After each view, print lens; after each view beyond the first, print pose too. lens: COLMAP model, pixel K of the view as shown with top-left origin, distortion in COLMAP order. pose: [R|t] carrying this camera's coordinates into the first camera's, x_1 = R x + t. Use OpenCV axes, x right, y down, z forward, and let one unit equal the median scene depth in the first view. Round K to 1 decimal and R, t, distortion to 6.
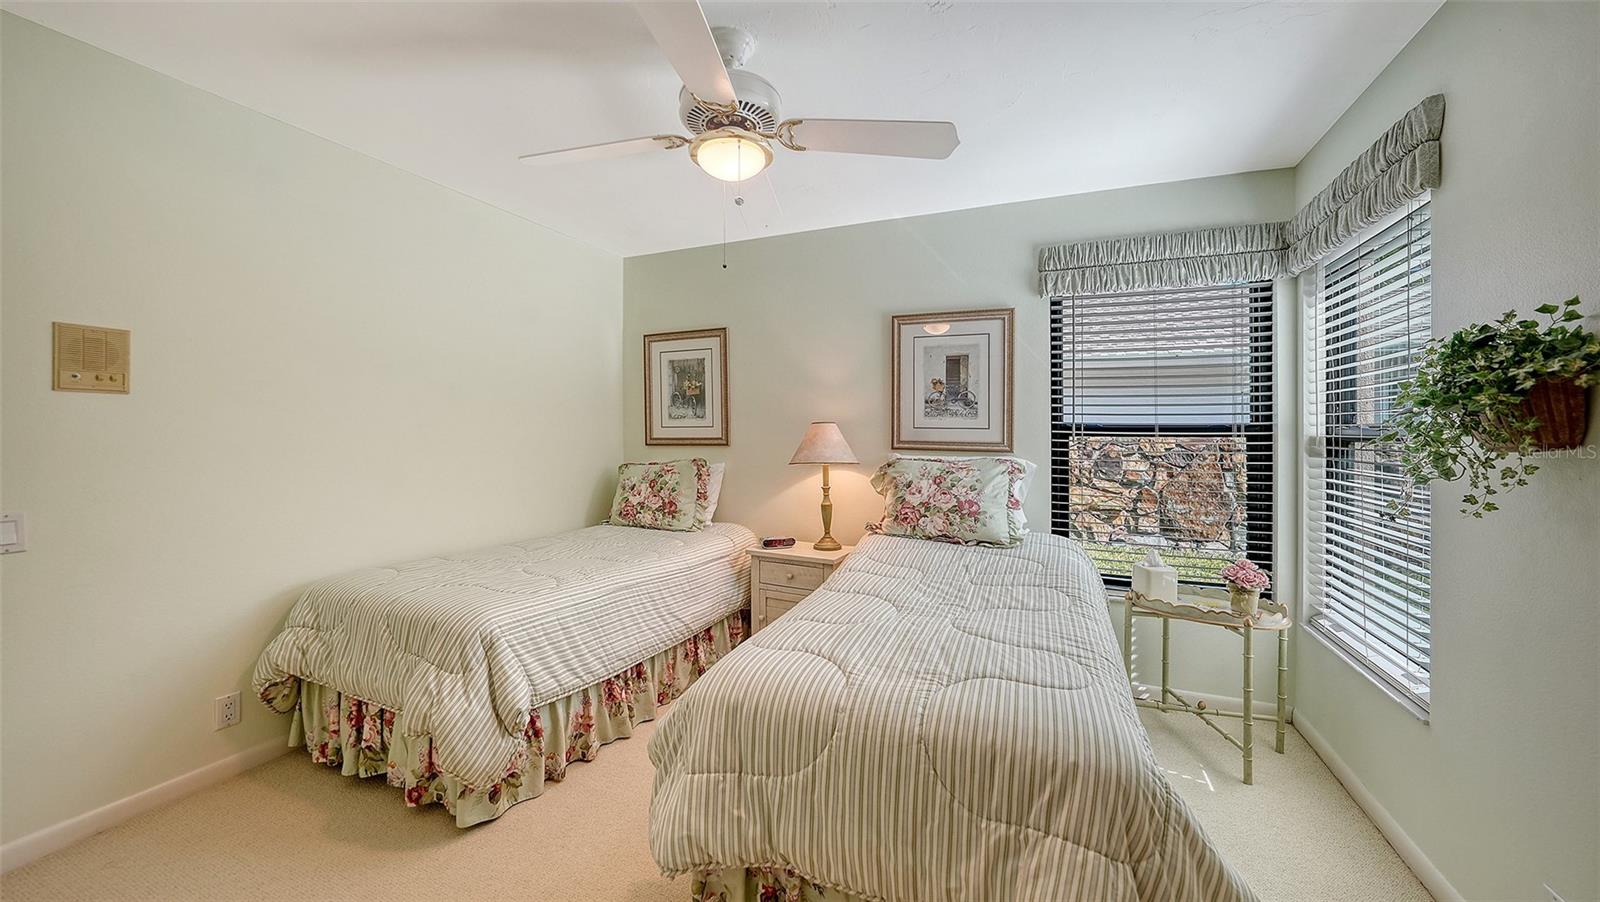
lens RADIAL K [[607.8, 0, 803.3], [0, 607.8, 449.6], [0, 0, 1]] dist [-0.000743, -0.000828]
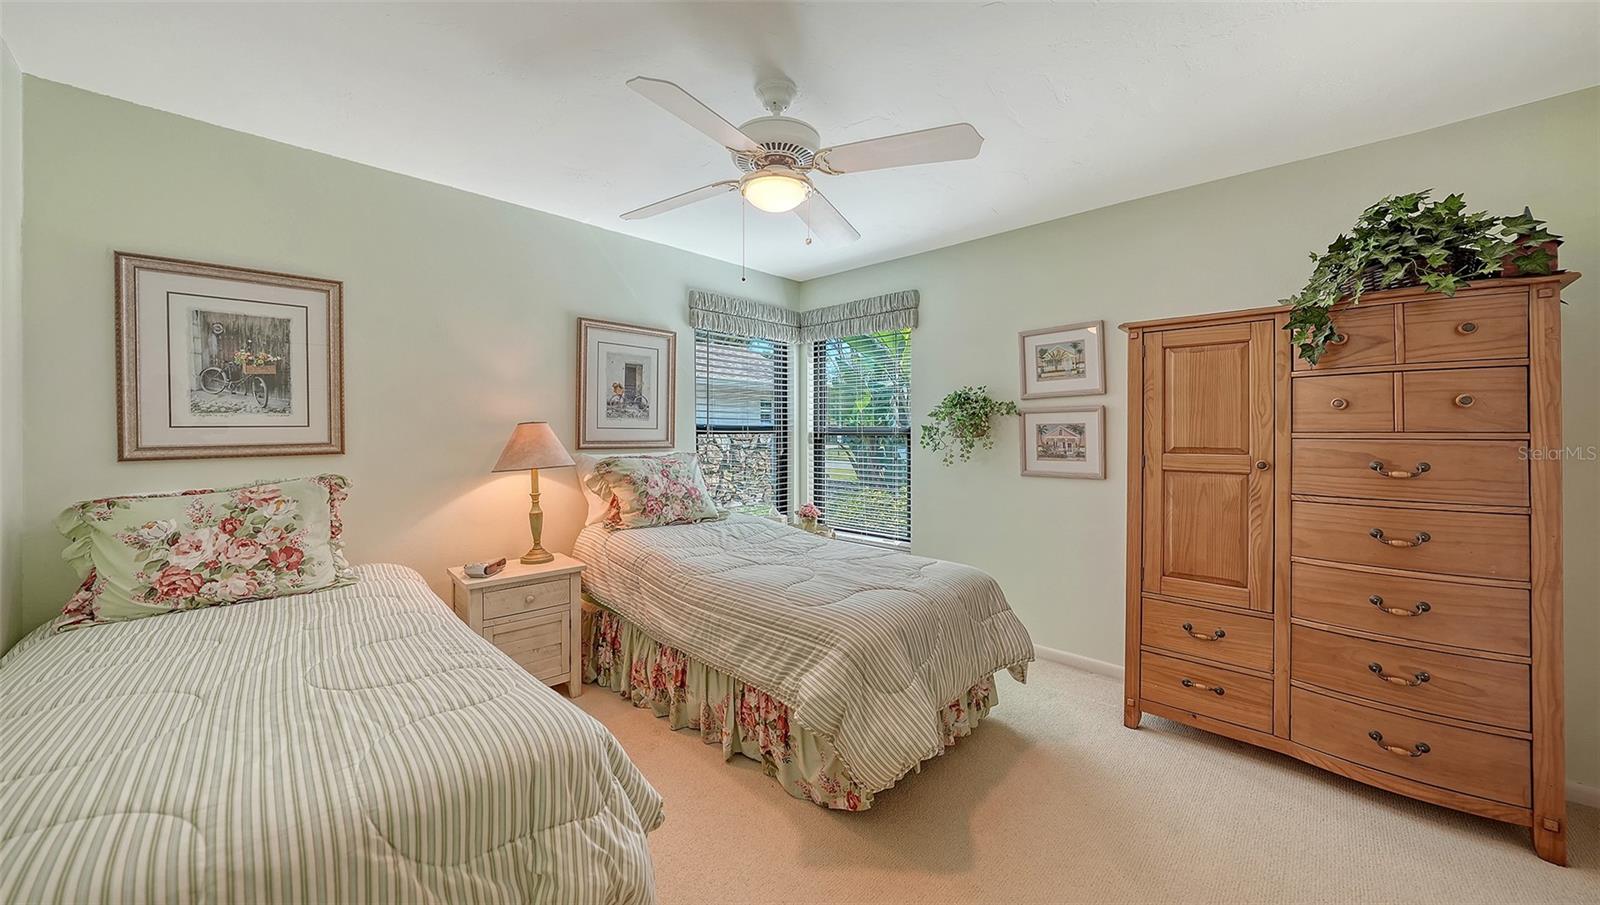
lens RADIAL K [[560.8, 0, 804.3], [0, 560.8, 442.3], [0, 0, 1]] dist [-0.005593, -0.000135]
pose [[0.346968, -0.025970, 0.937517, -0.598784], [0.030120, 0.999409, 0.016538, -0.016222], [-0.937393, 0.022501, 0.347545, 0.329505]]
